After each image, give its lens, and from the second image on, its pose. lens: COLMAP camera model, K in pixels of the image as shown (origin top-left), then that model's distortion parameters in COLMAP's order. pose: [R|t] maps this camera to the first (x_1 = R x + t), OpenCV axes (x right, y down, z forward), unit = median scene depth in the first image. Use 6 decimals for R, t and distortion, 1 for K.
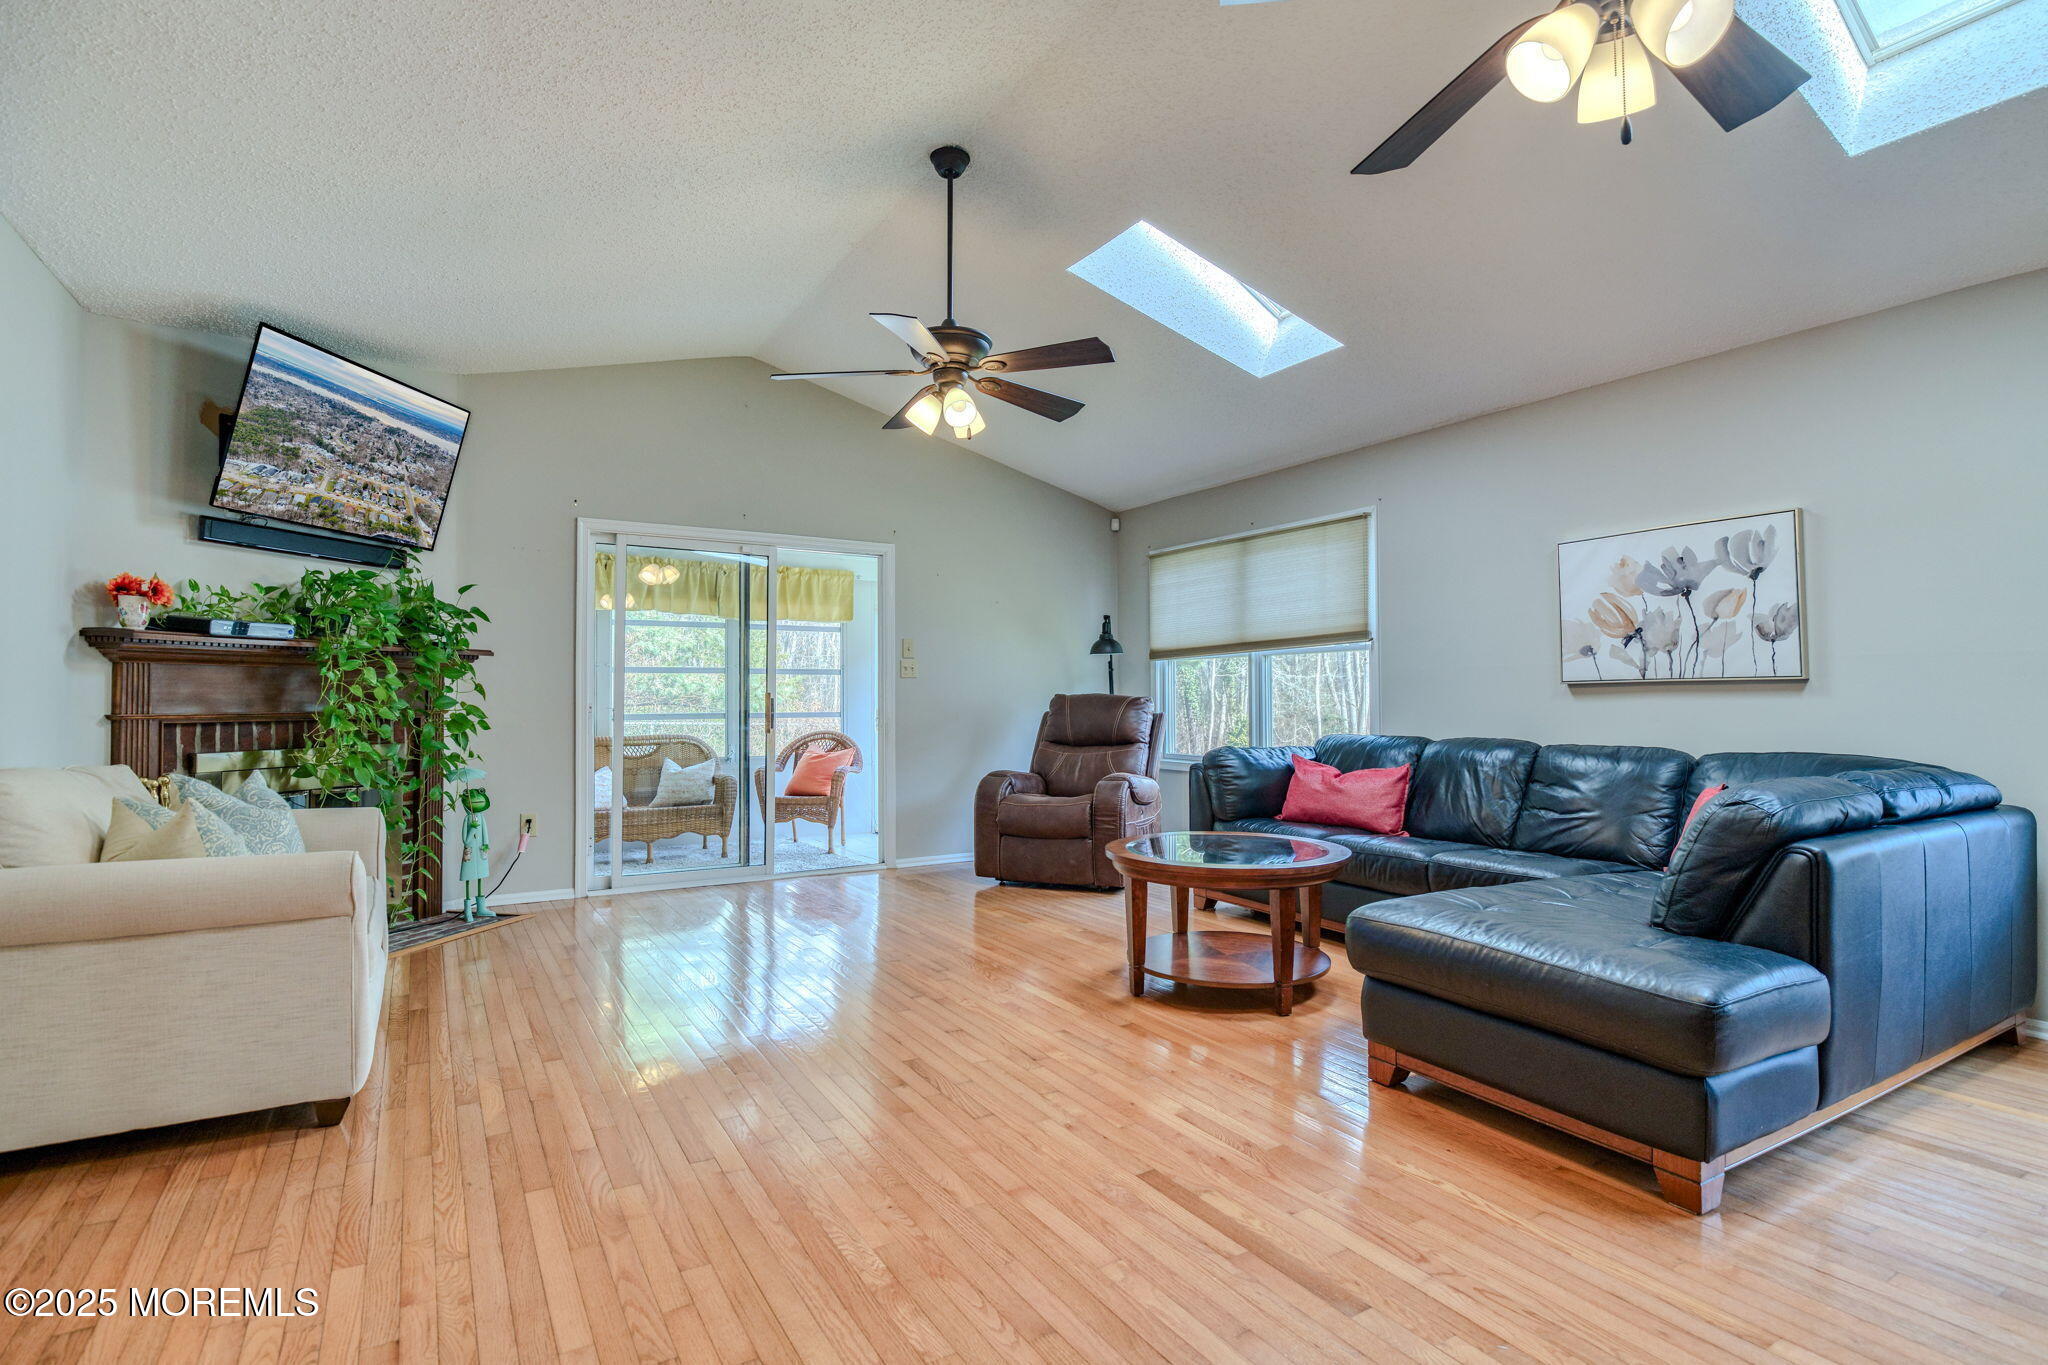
lens RADIAL K [[1001.3, 0, 1026.9], [0, 1001.3, 679.6], [0, 0, 1]] dist [-0.021251, -0.000446]
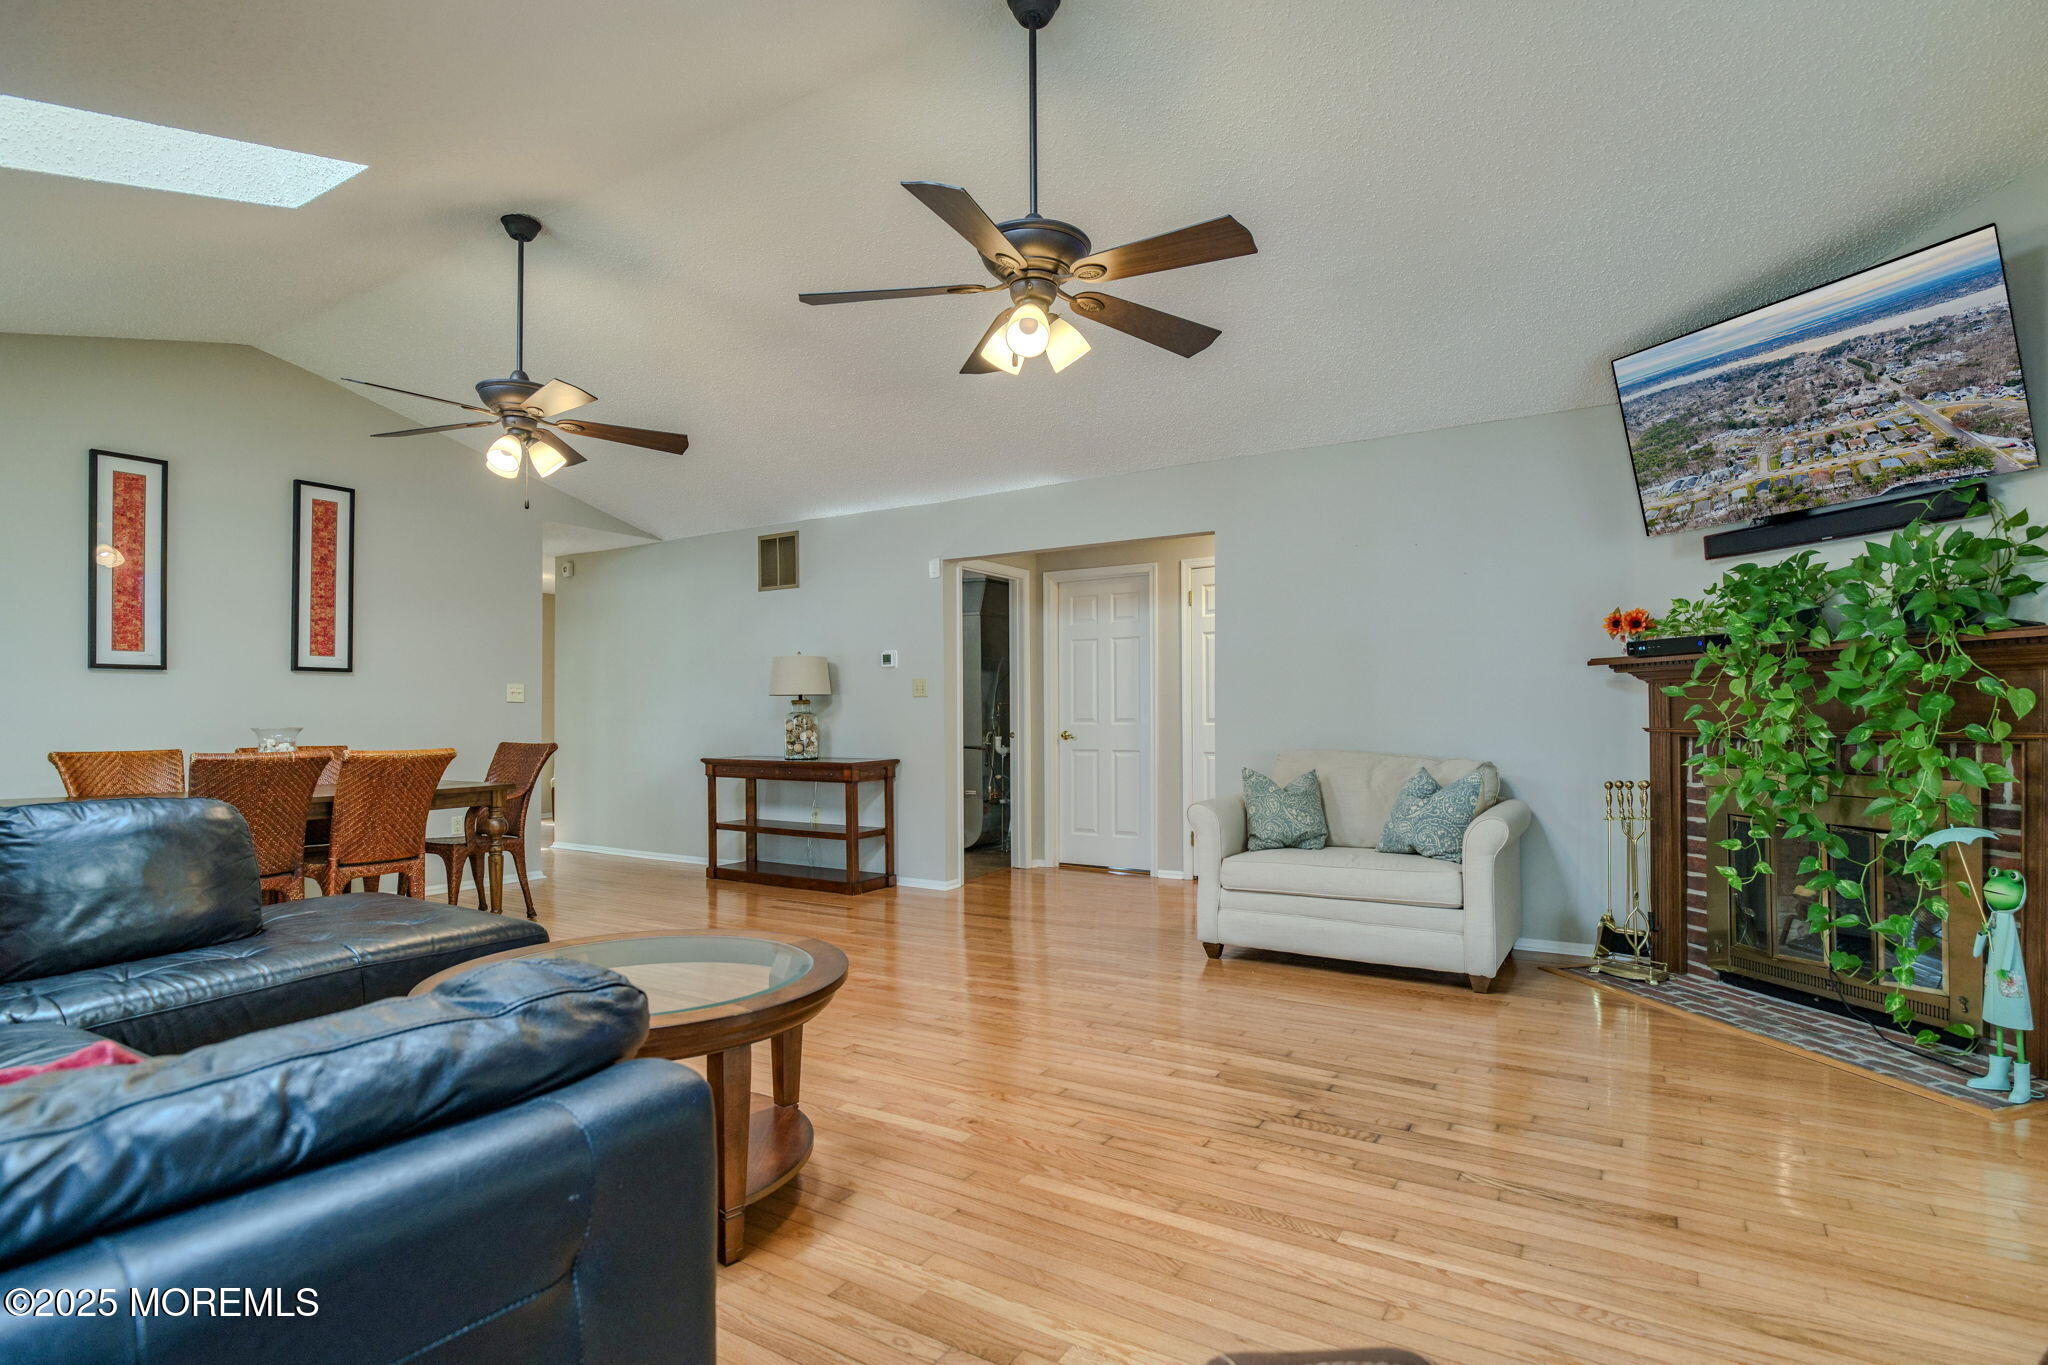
lens RADIAL K [[999.9, 0, 1037.6], [0, 999.9, 768.7], [0, 0, 1]] dist [-0.029121, 0.000630]
pose [[-0.881808, 0.026549, -0.470861, 0.227924], [0.010189, 0.999254, 0.037259, 0.023091], [0.471498, 0.028058, -0.881420, 1.401590]]
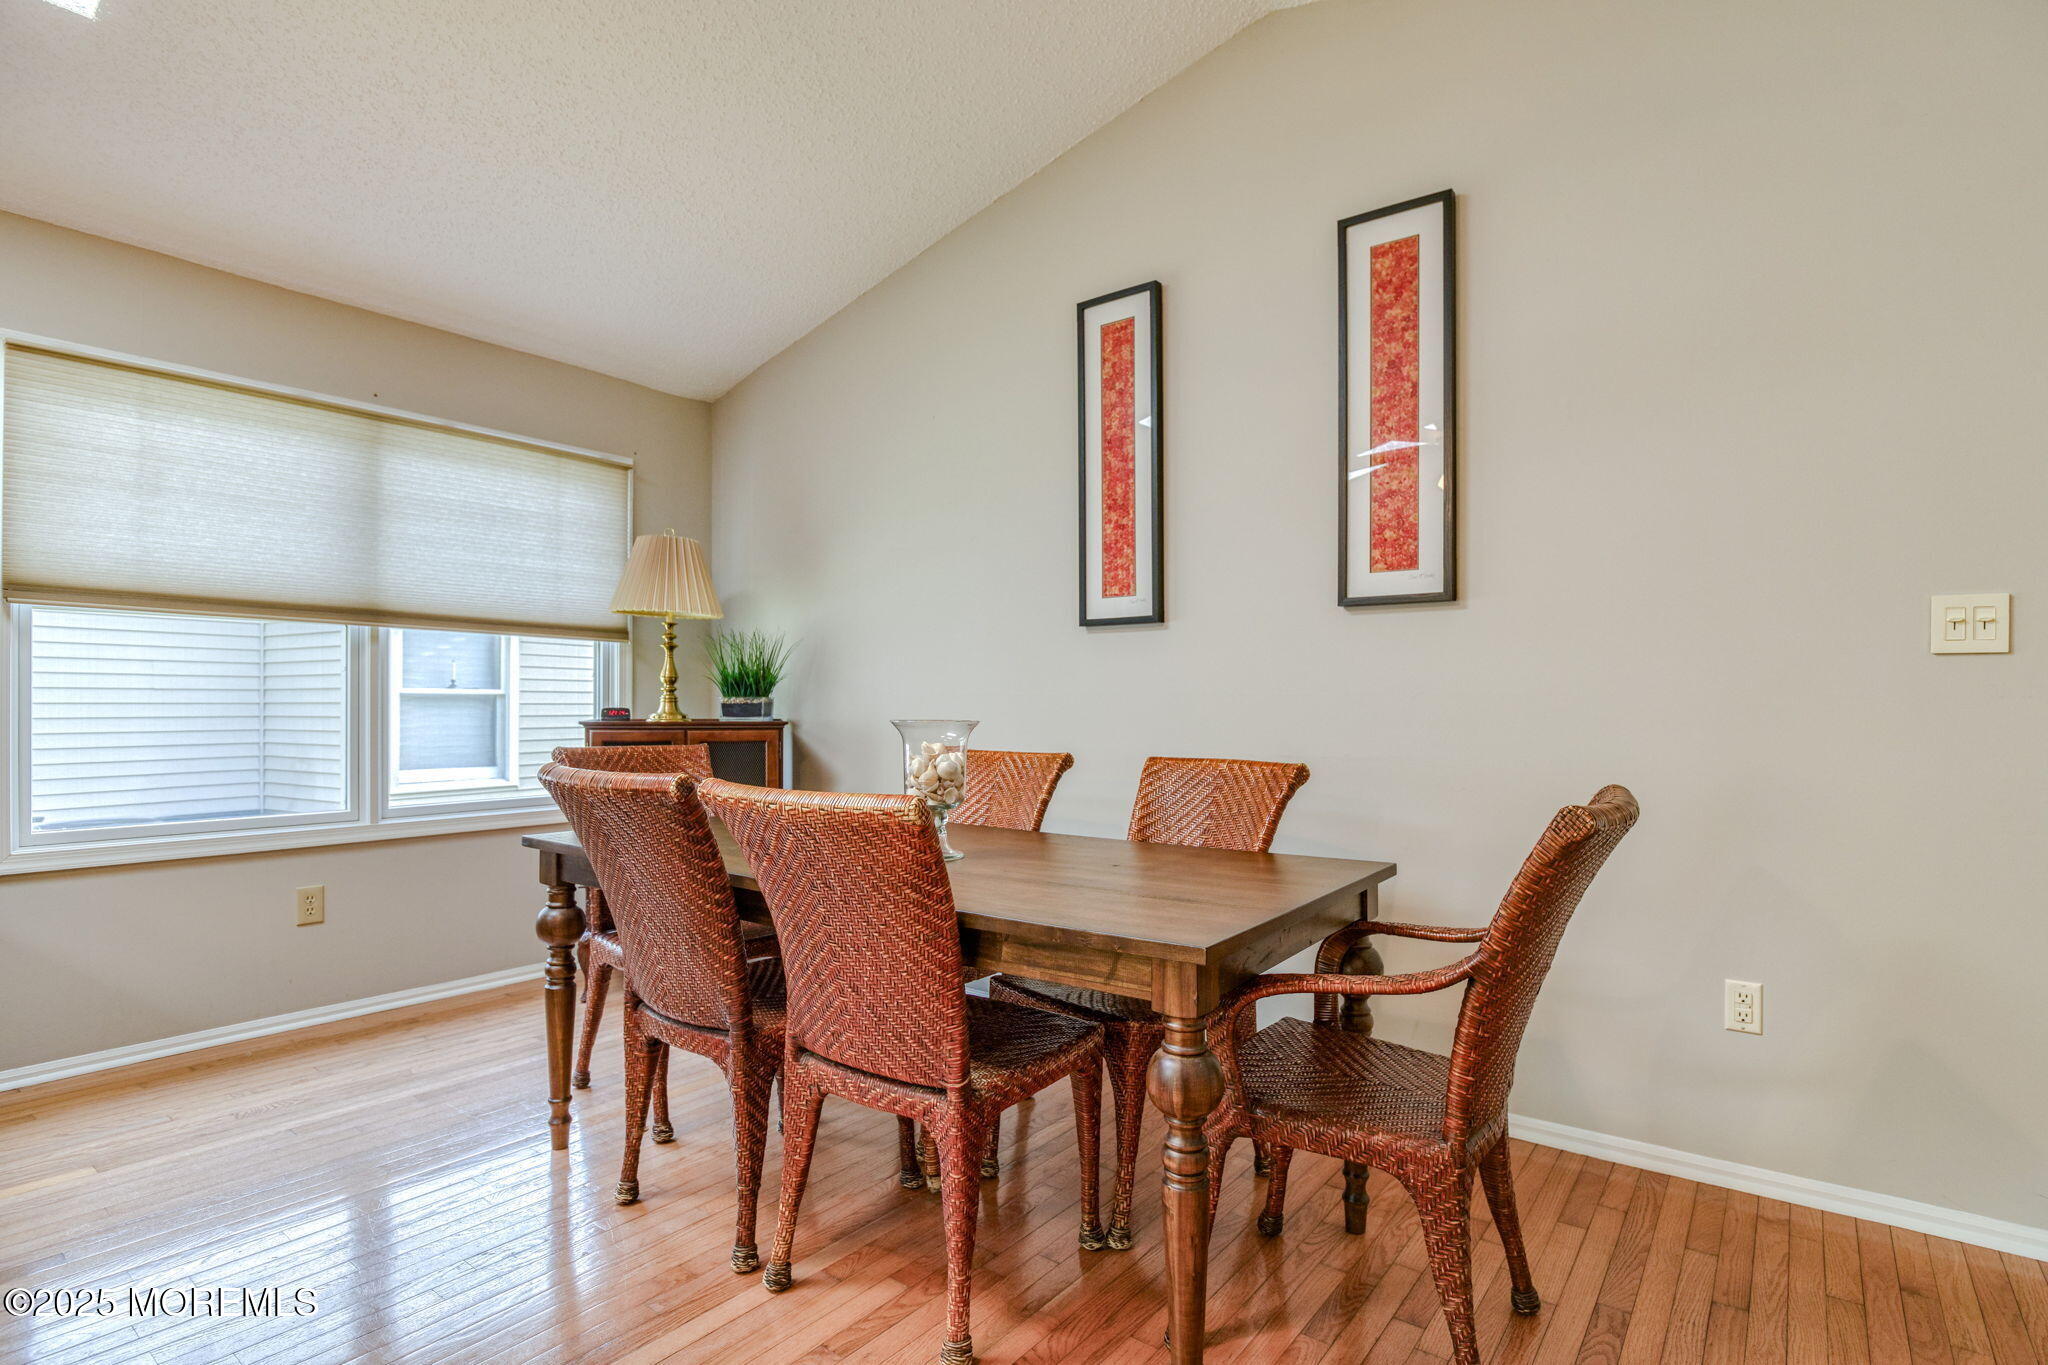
lens RADIAL K [[1017.4, 0, 1034.3], [0, 1017.4, 694.7], [0, 0, 1]] dist [-0.023573, 0.000475]
pose [[-0.370530, 0.008240, 0.928784, -0.052309], [-0.018722, 0.999691, -0.016338, 0.004866], [-0.928632, -0.023442, -0.370262, 0.269187]]
